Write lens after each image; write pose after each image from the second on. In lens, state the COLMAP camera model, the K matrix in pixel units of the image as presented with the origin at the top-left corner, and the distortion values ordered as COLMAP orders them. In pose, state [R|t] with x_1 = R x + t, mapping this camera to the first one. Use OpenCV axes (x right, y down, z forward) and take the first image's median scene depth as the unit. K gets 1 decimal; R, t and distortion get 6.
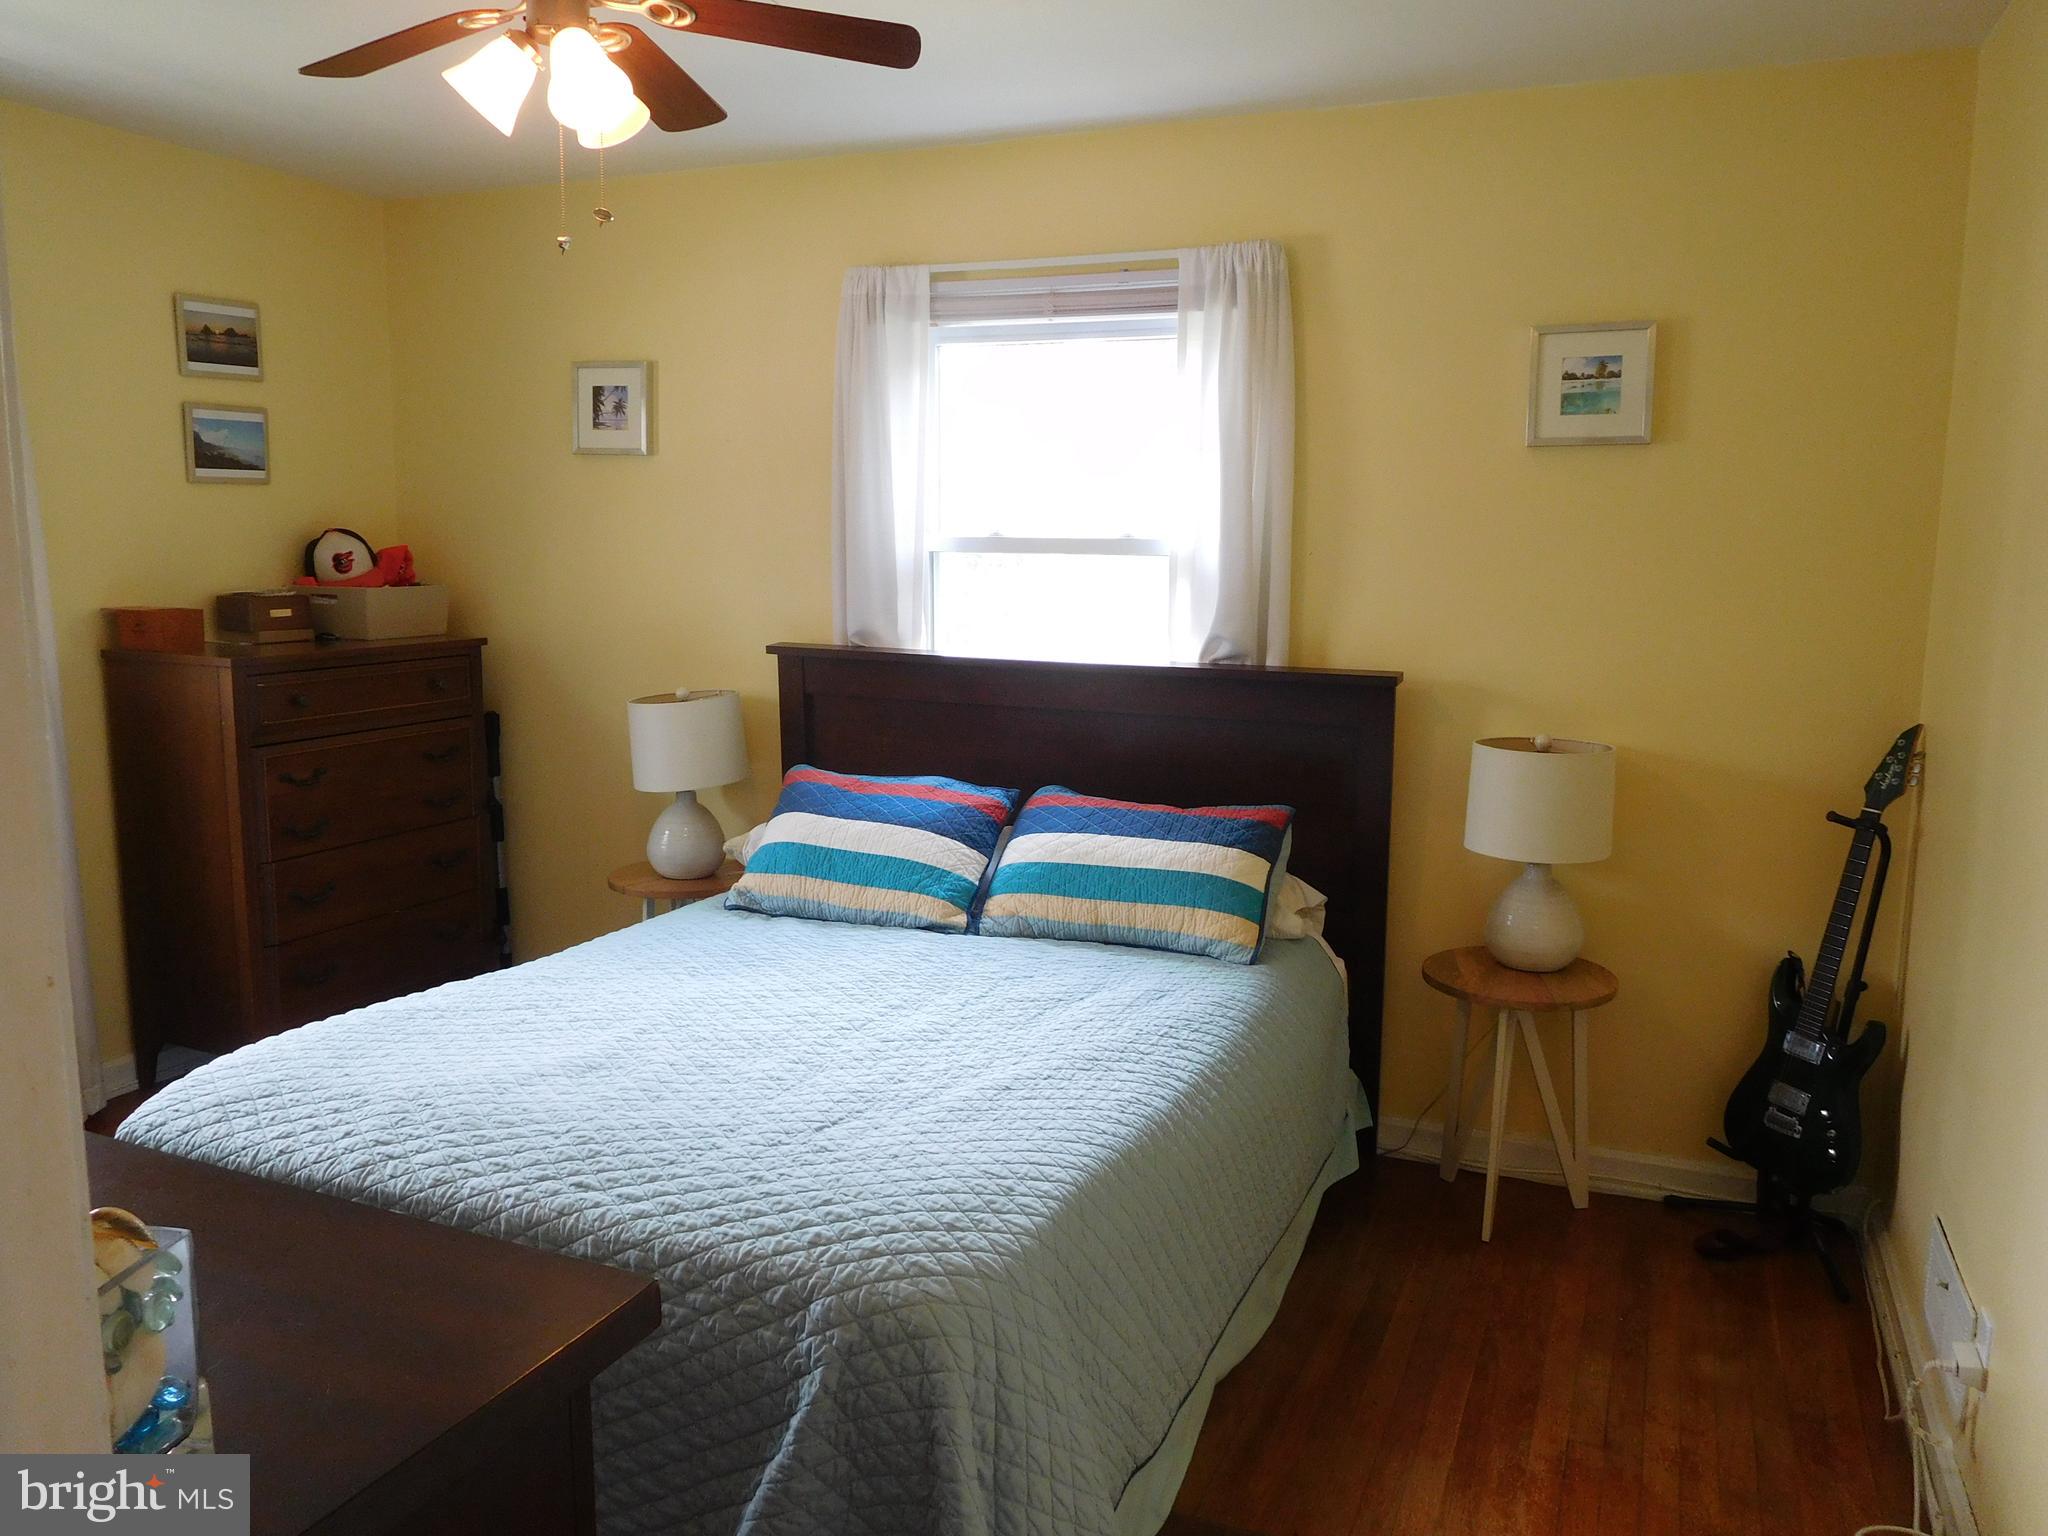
lens RADIAL K [[1552.1, 0, 1017.2], [0, 1552.1, 768.8], [0, 0, 1]] dist [-0.006862, 0.006506]
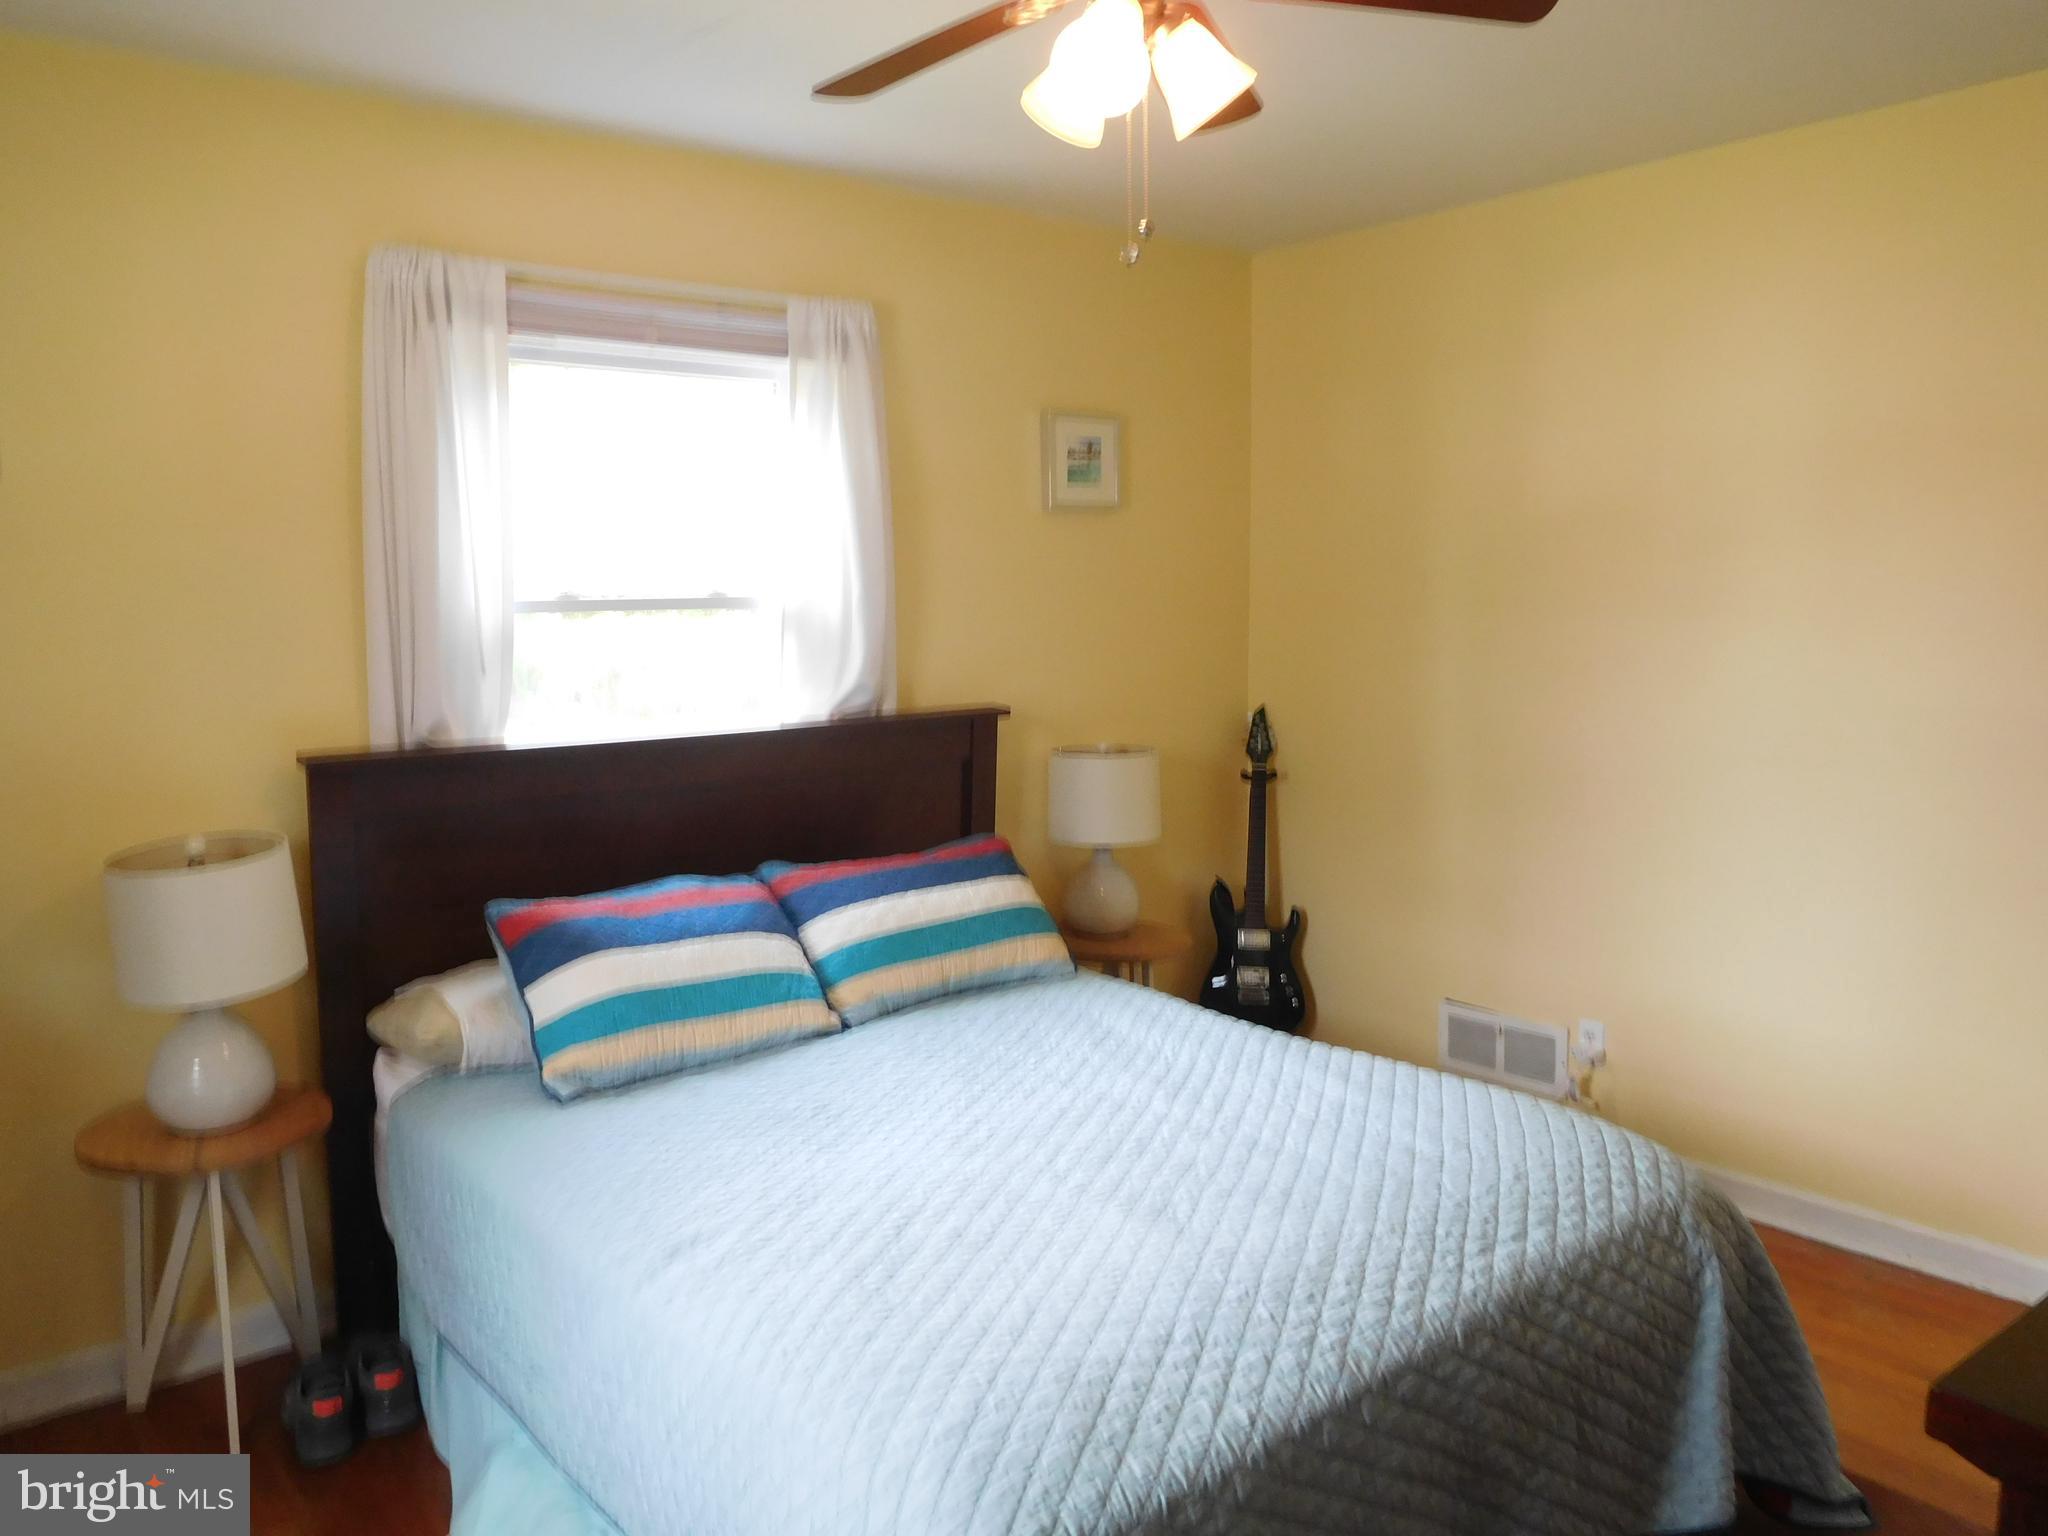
lens RADIAL K [[1552.1, 0, 1017.2], [0, 1552.1, 768.8], [0, 0, 1]] dist [-0.006862, 0.006506]
pose [[0.483437, -0.115078, 0.867782, -0.703434], [0.152764, 0.987200, 0.045810, -0.065321], [-0.861947, 0.110419, 0.494829, 0.427950]]
